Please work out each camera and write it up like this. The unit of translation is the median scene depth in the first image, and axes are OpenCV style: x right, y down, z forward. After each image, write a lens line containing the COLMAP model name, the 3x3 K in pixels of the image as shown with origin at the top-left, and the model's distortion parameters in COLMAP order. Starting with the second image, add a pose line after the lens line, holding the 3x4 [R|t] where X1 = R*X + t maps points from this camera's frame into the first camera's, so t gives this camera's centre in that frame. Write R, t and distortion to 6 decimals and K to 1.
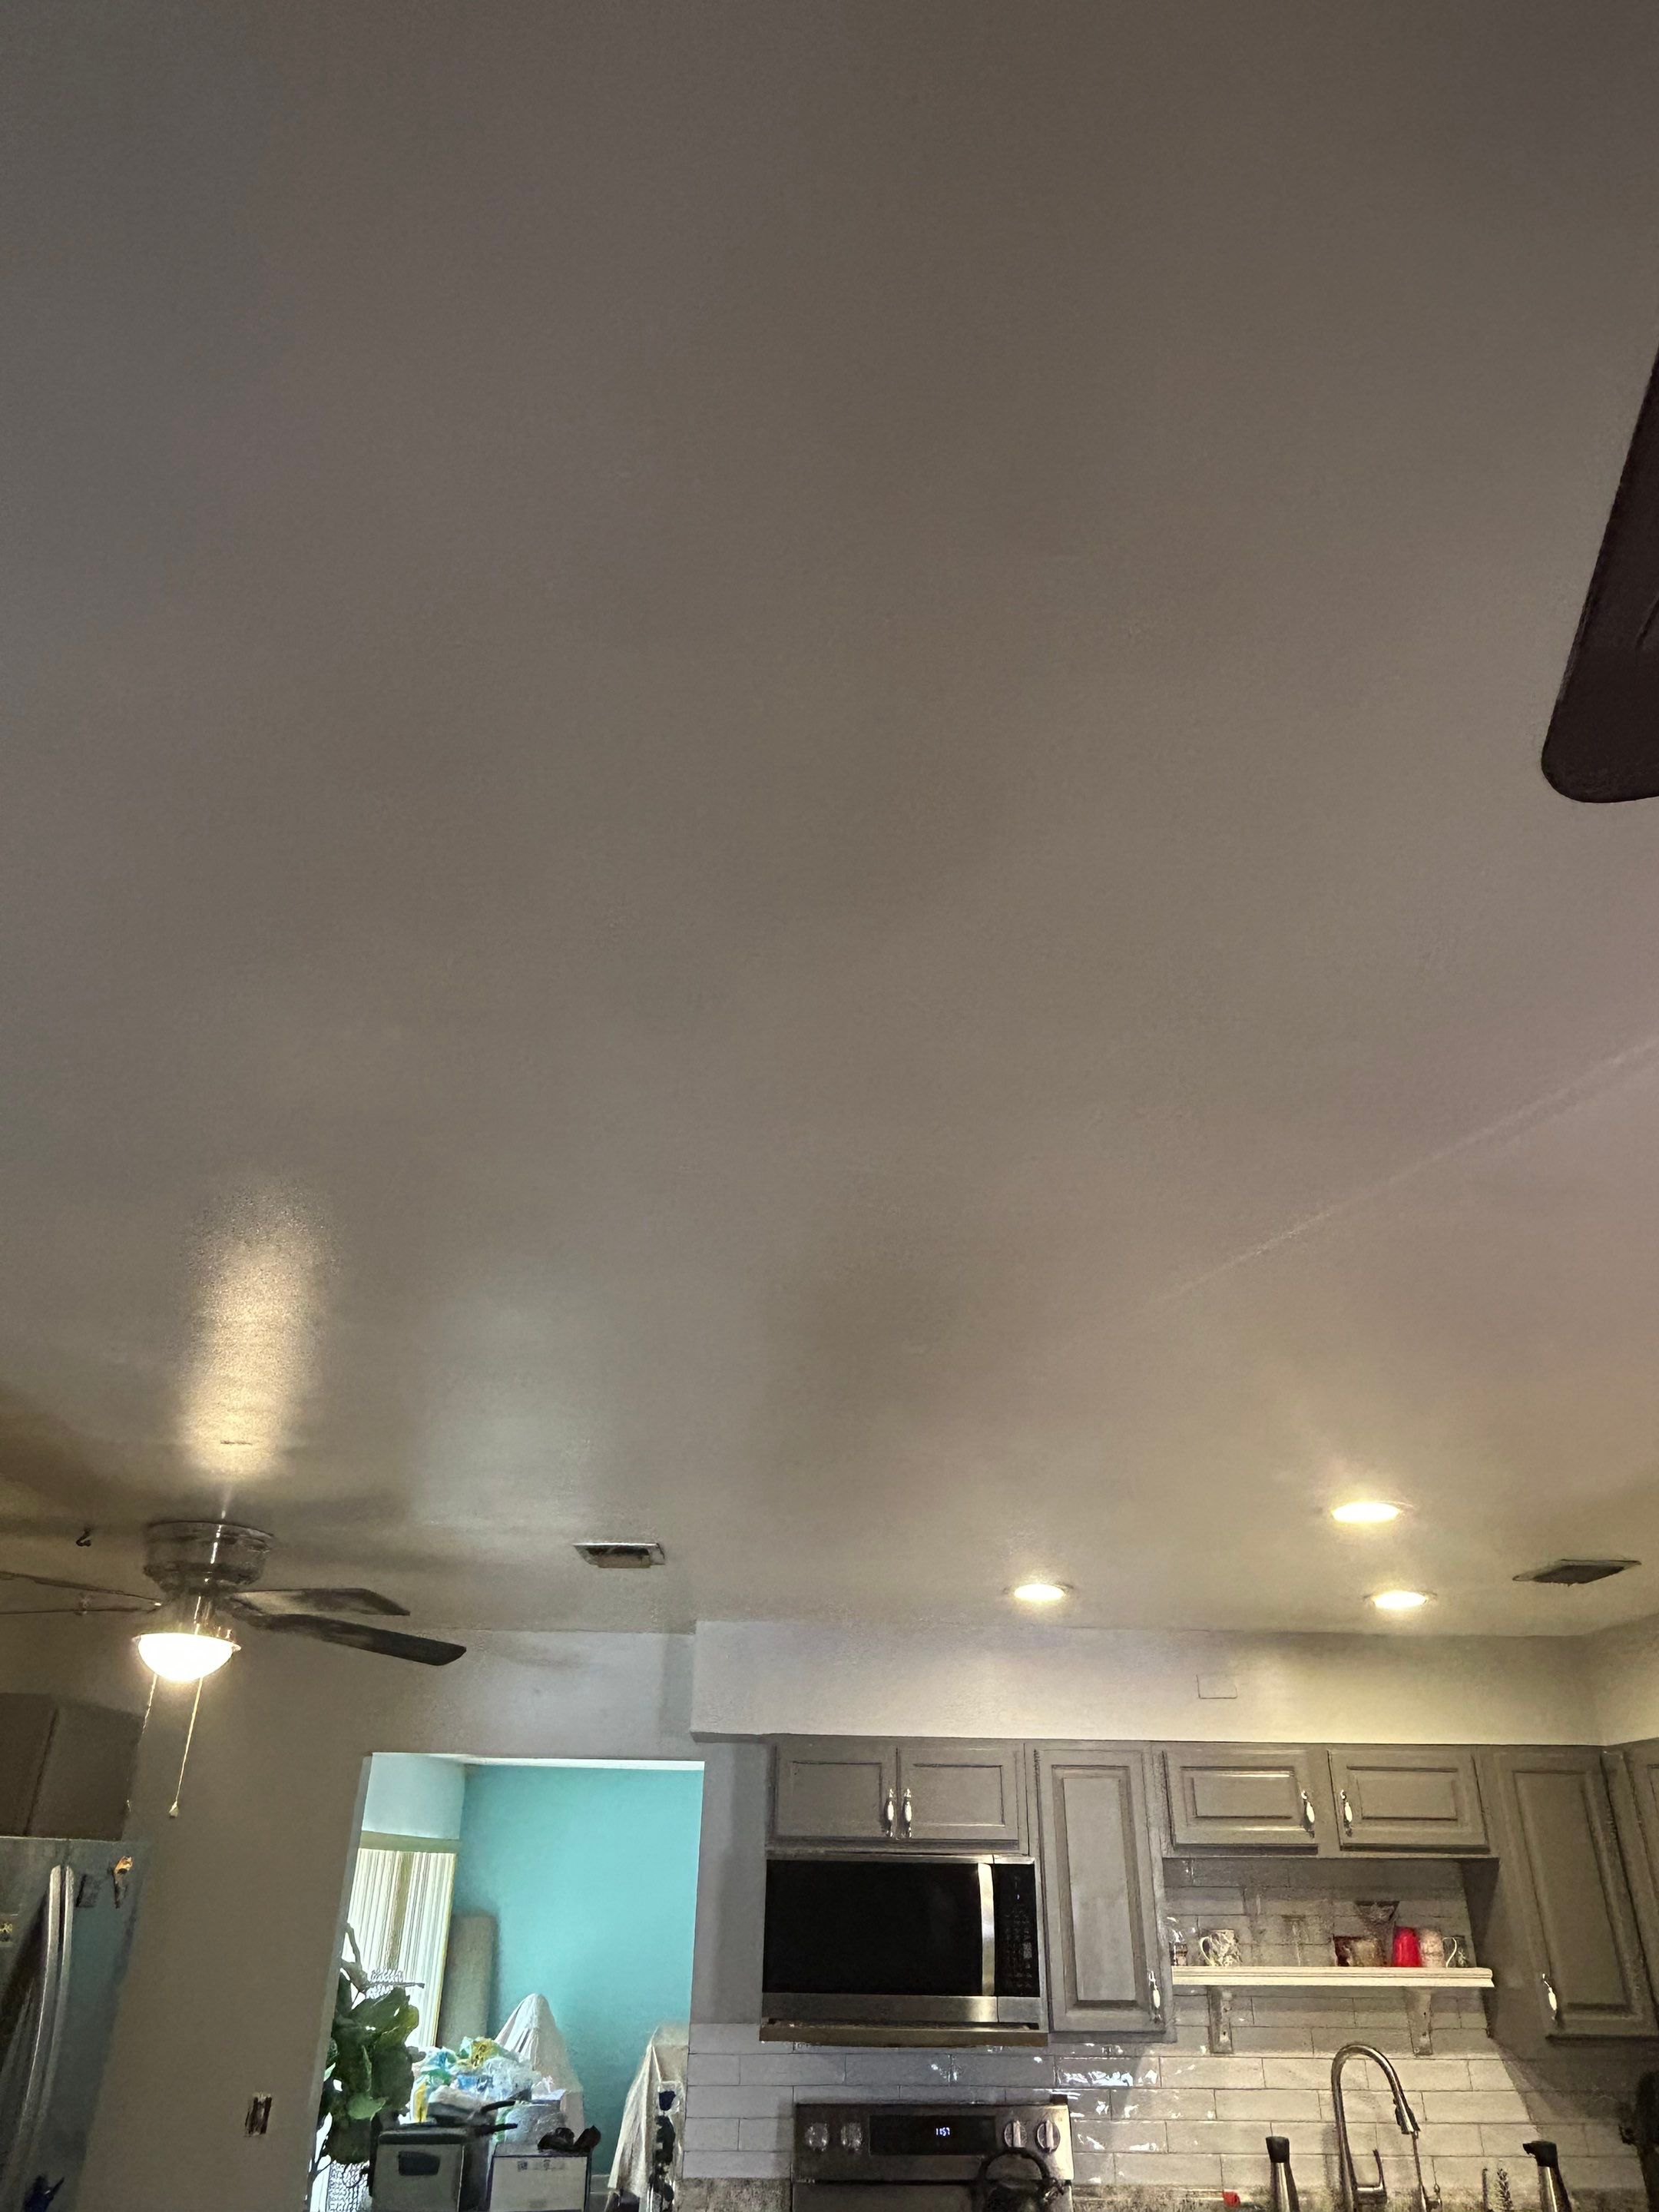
lens RADIAL K [[1472.7, 0, 829.5], [0, 1472.7, 1106.0], [0, 0, 1]] dist [0.003766, 0.007097]
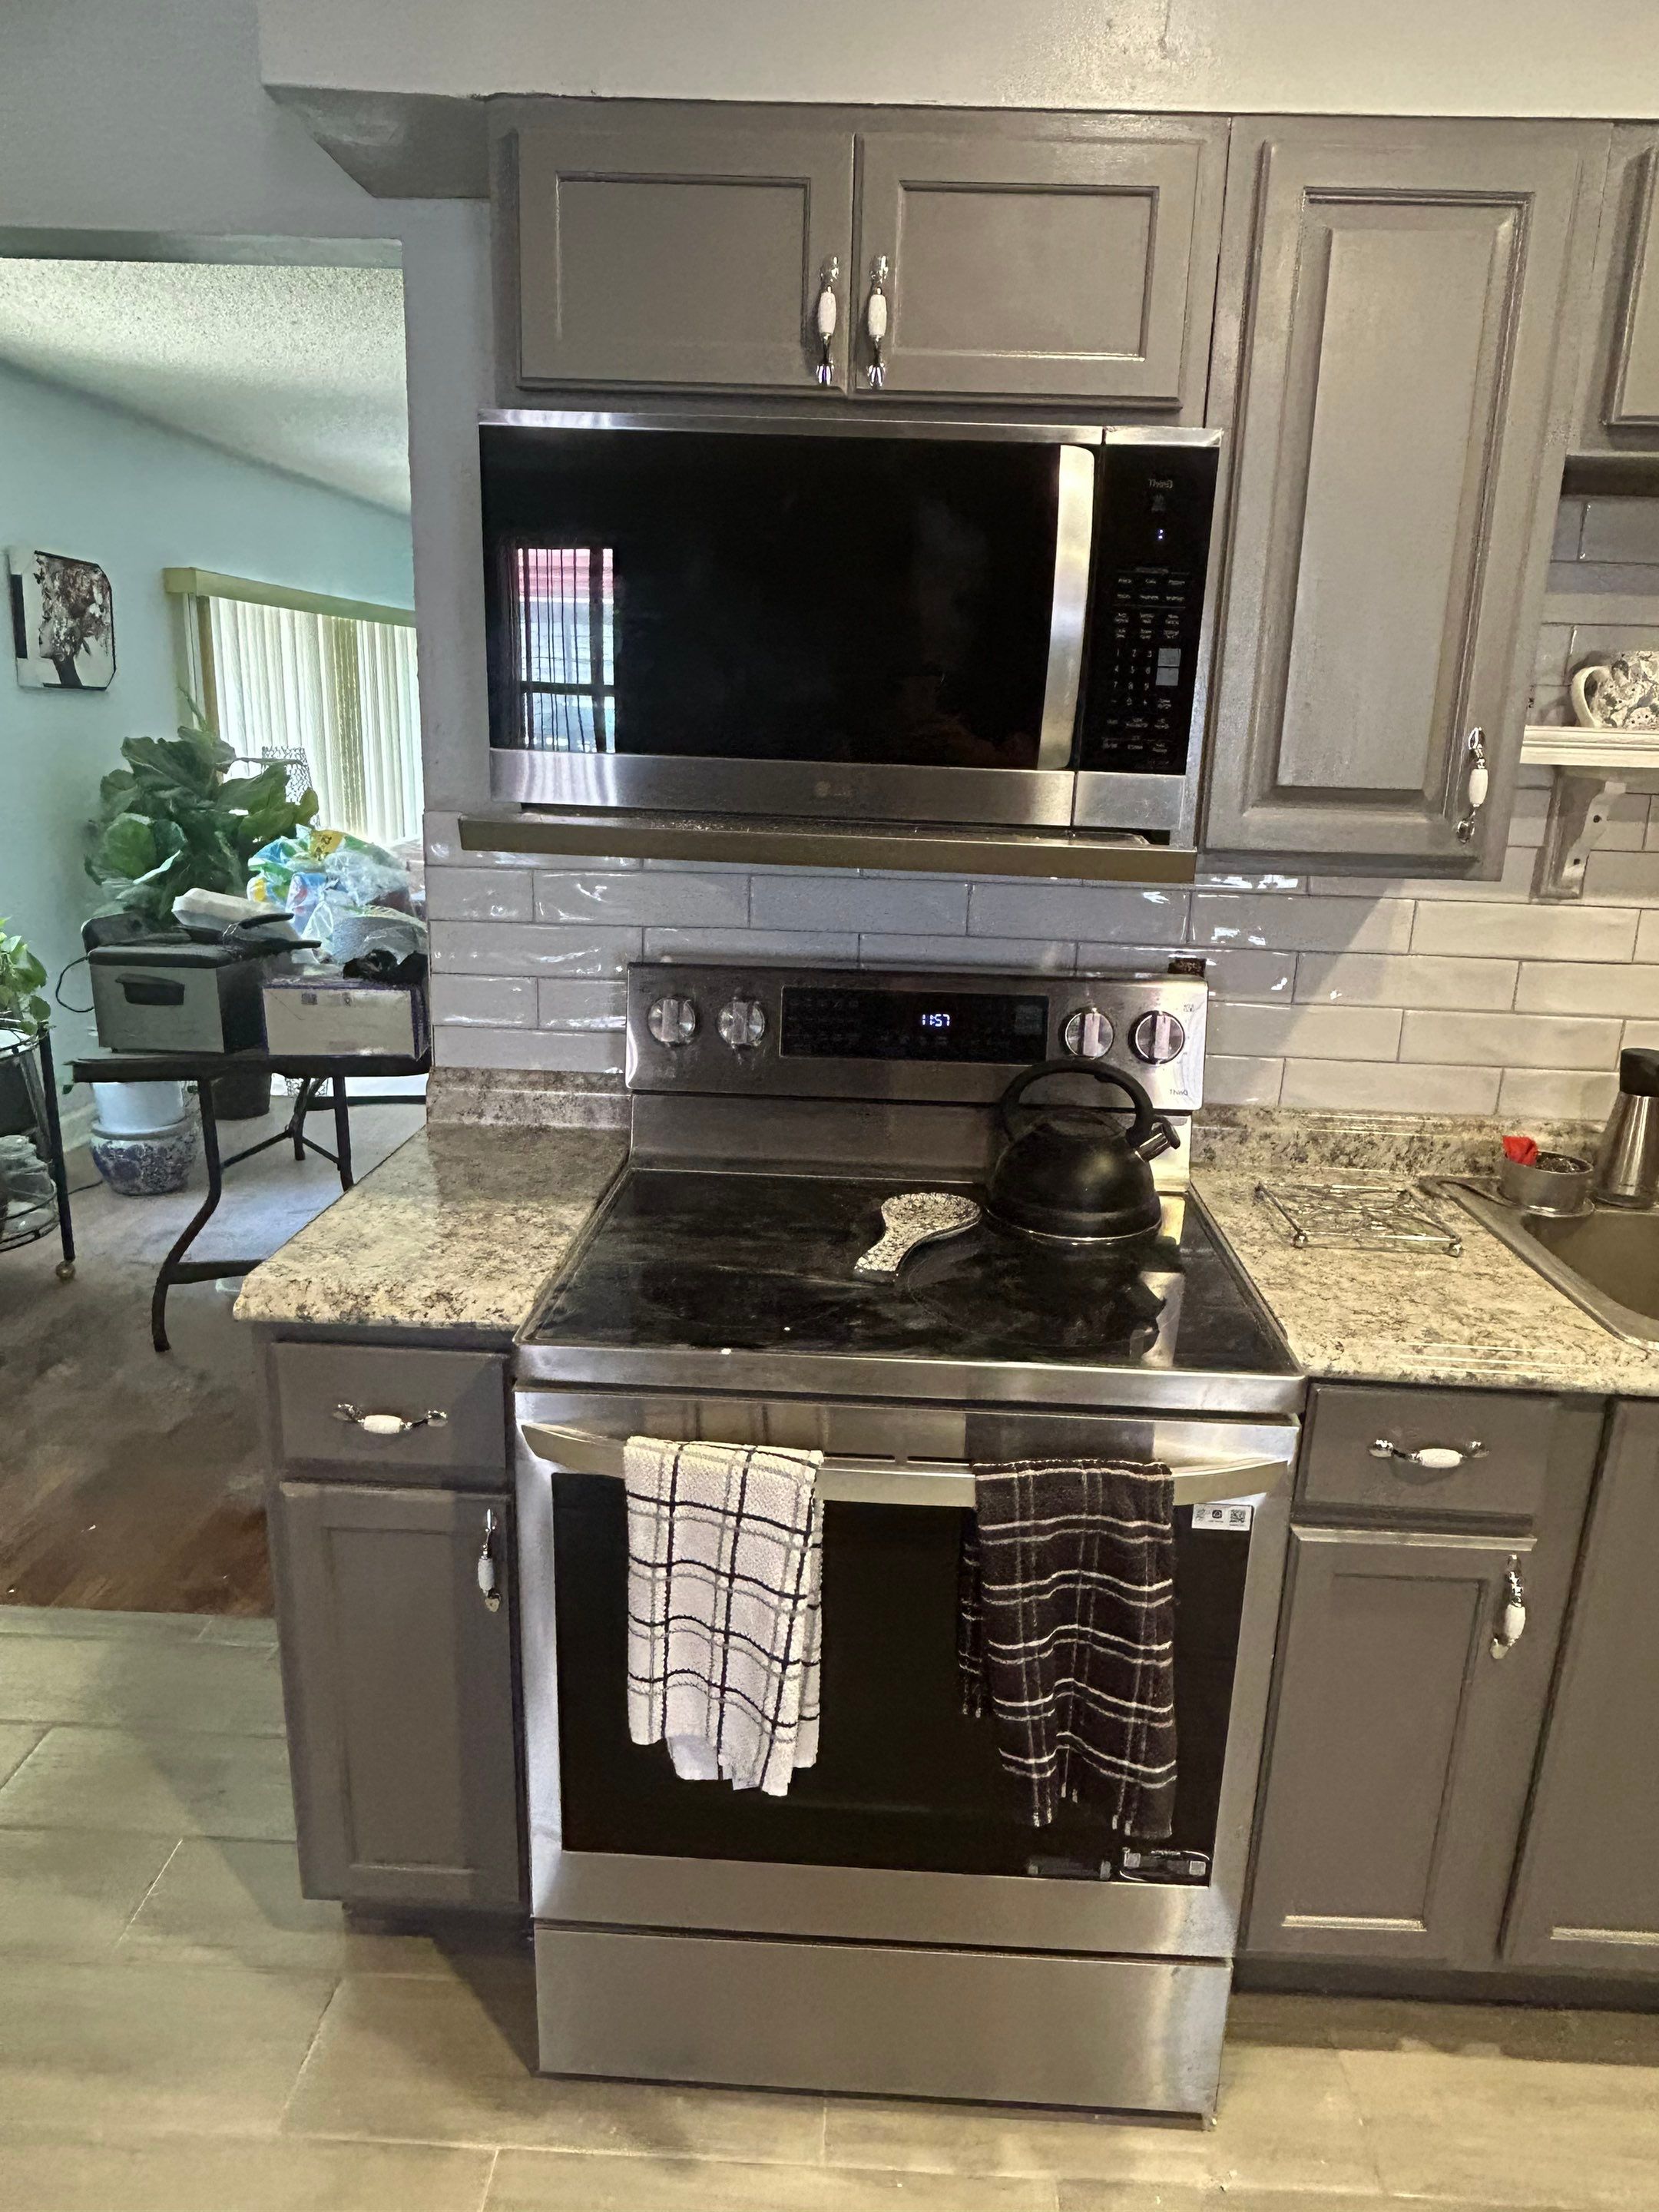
lens RADIAL K [[1472.7, 0, 829.5], [0, 1472.7, 1106.0], [0, 0, 1]] dist [0.003766, 0.007097]
pose [[0.996040, 0.043648, -0.077459, 0.078347], [0.020303, 0.736520, 0.676111, 0.381405], [0.086561, -0.675006, 0.732717, 0.612648]]
